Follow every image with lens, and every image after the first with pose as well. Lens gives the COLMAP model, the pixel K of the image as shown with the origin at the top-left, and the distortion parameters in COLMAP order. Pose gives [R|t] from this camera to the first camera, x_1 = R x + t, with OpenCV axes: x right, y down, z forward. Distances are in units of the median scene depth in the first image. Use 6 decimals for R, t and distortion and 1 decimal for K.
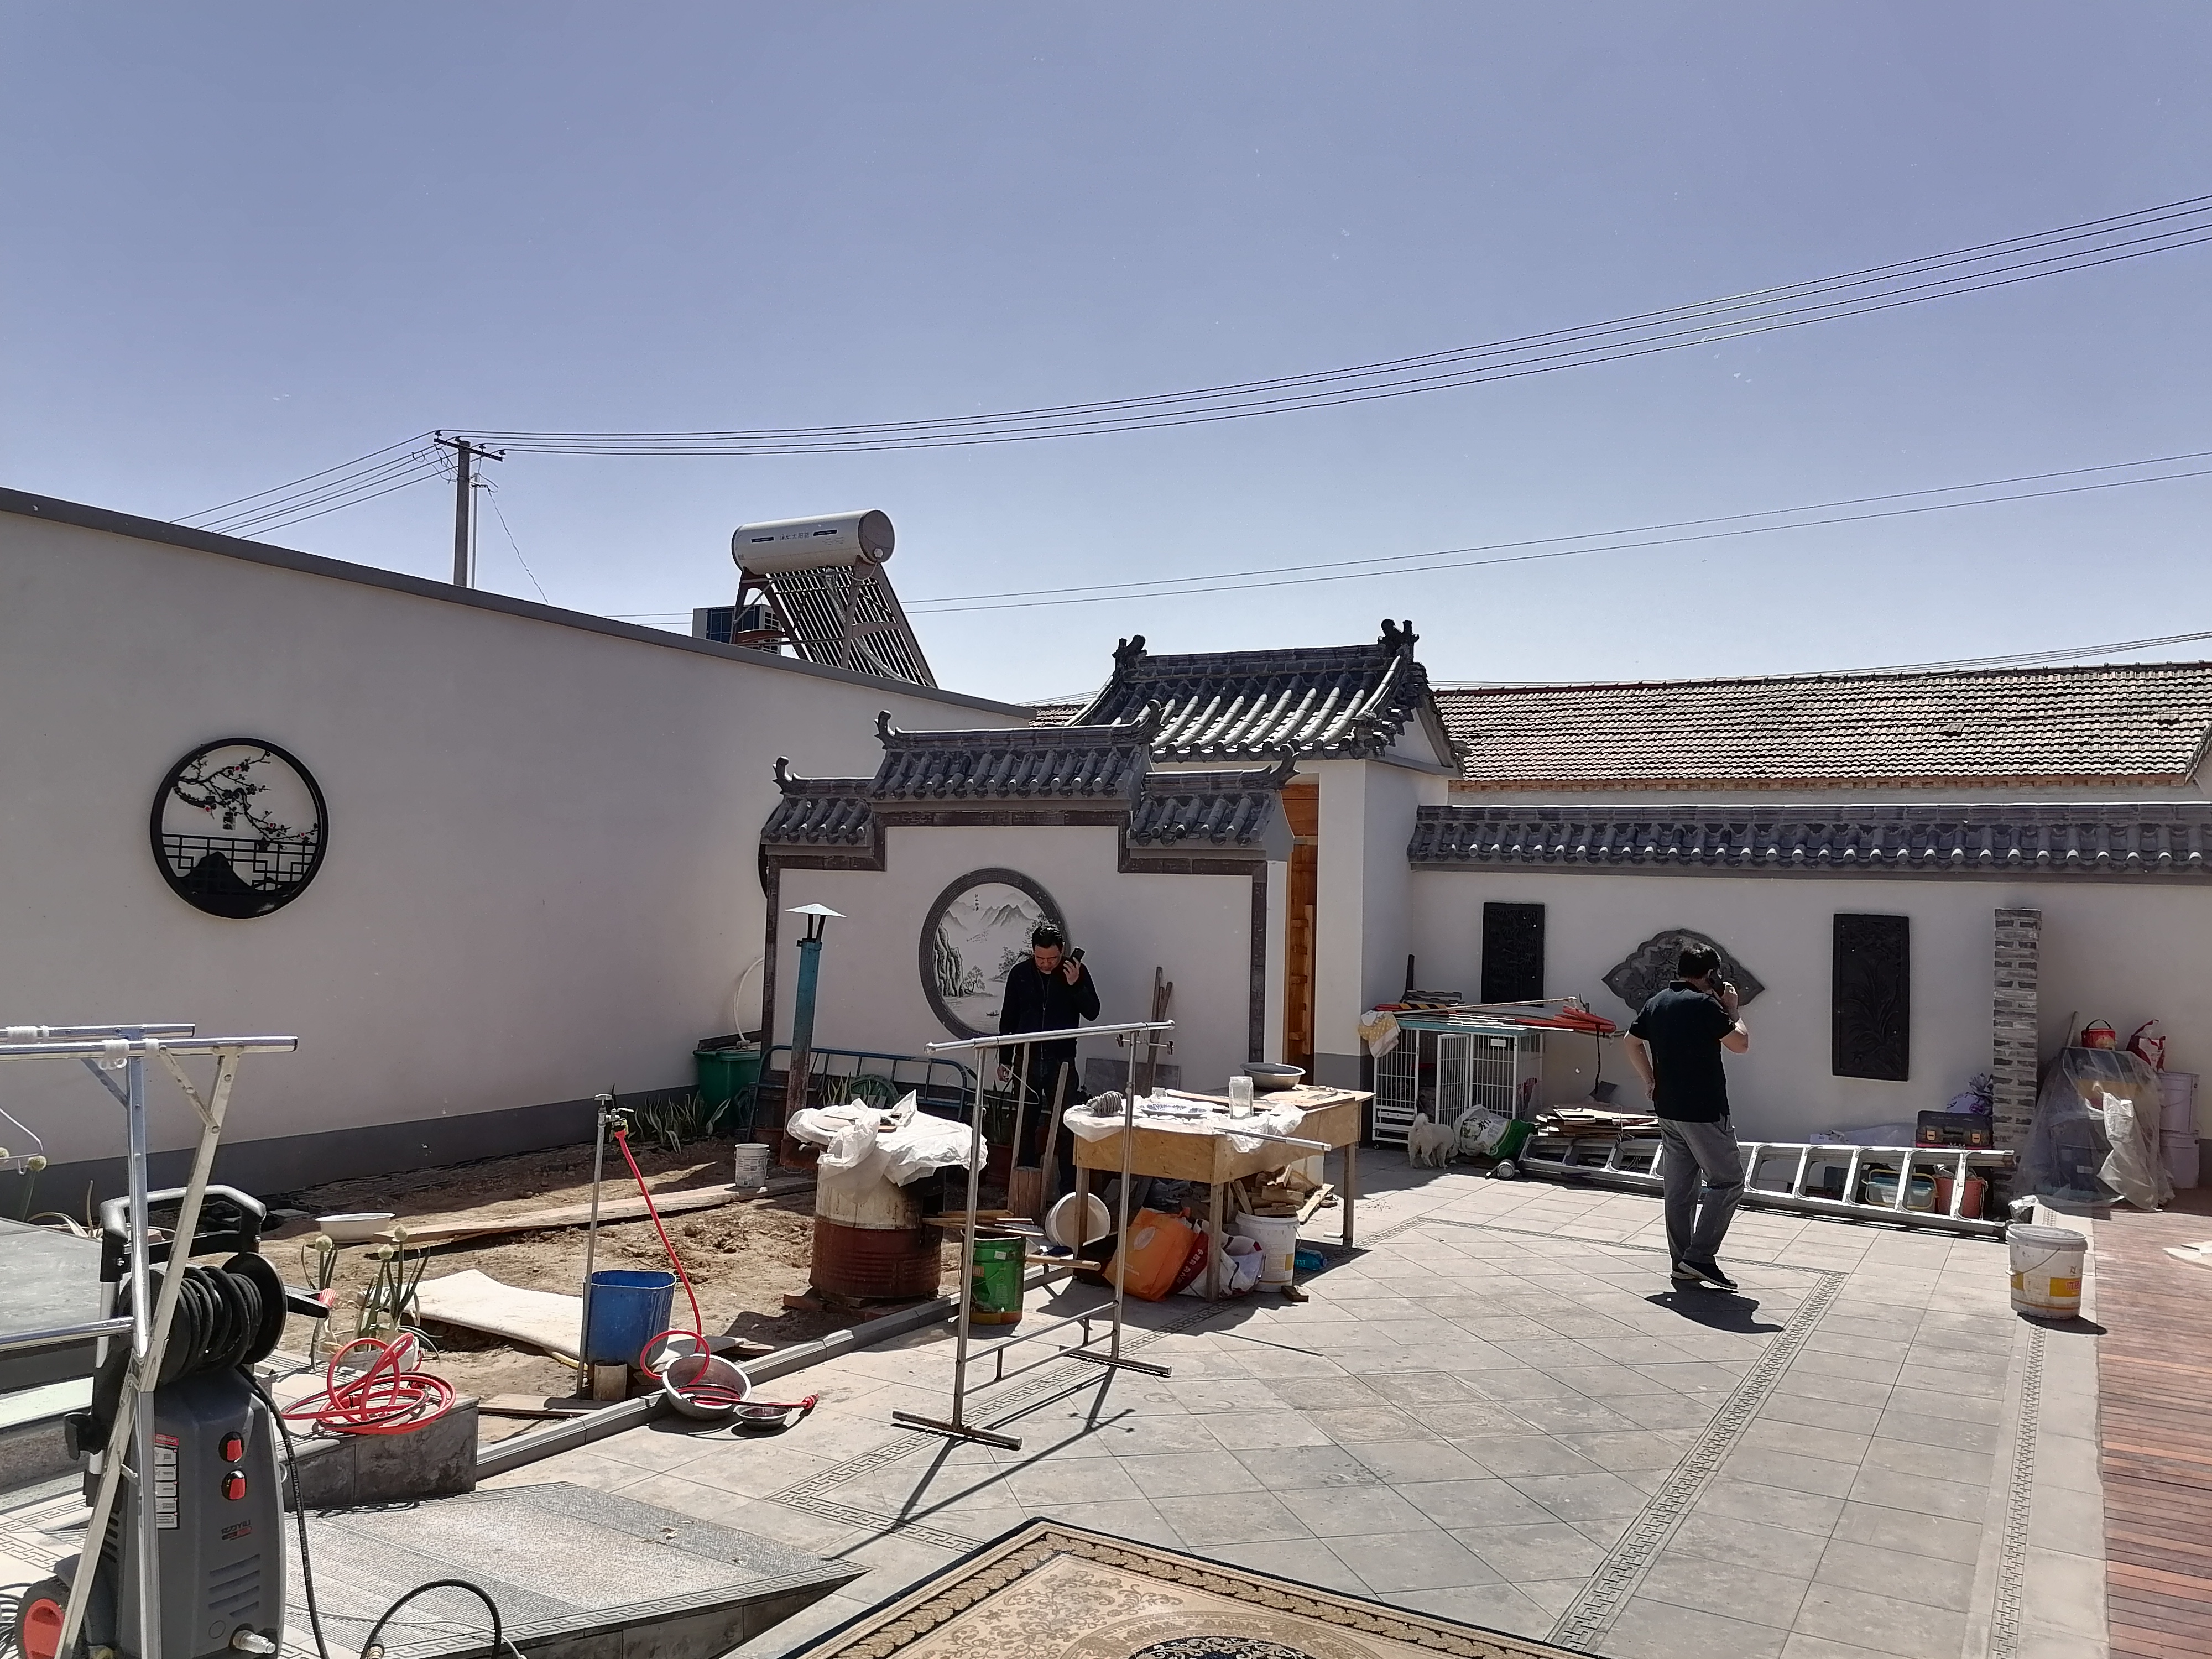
lens RADIAL K [[1683.6, 0, 1105.6], [0, 1683.6, 832.3], [0, 0, 1]] dist [0.000239, -0.000327]
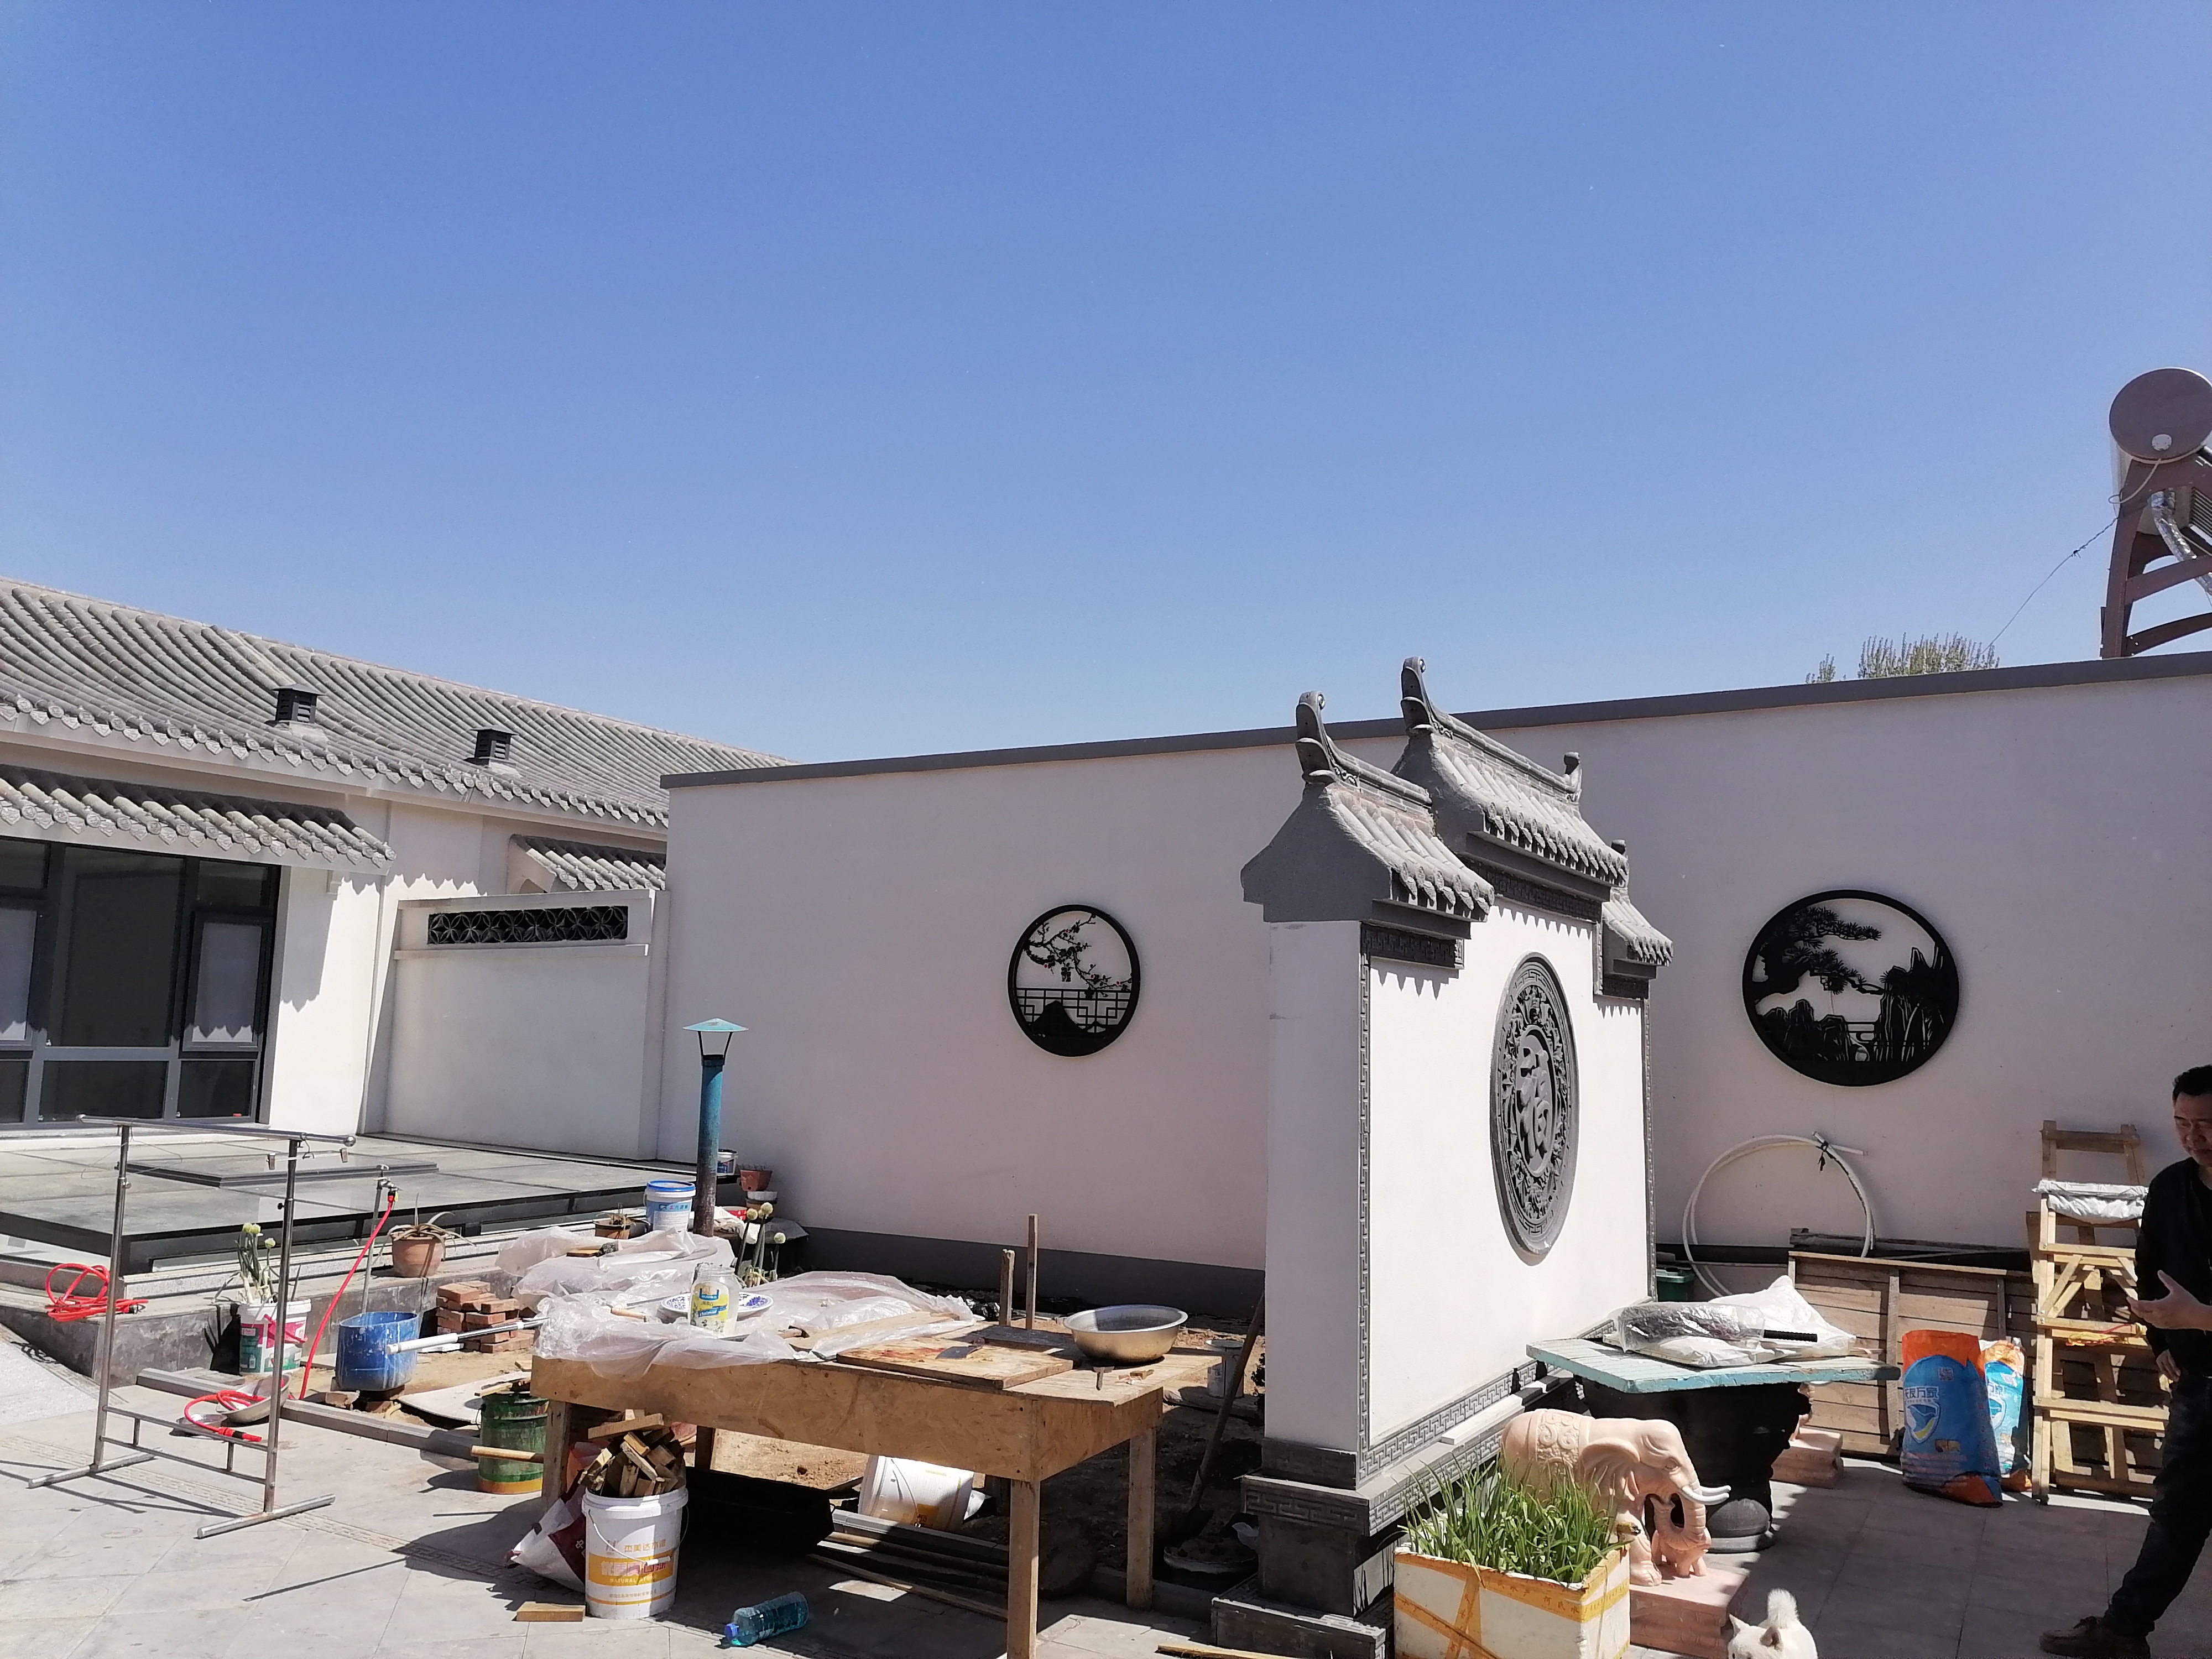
lens RADIAL K [[1683.6, 0, 1106.1], [0, 1683.6, 827.8], [0, 0, 1]] dist [0.000239, -0.000327]
pose [[0.015553, -0.146055, -0.989154, 0.687089], [0.015525, 0.989190, -0.145816, 0.065190], [0.999759, -0.013088, 0.017653, 1.001355]]
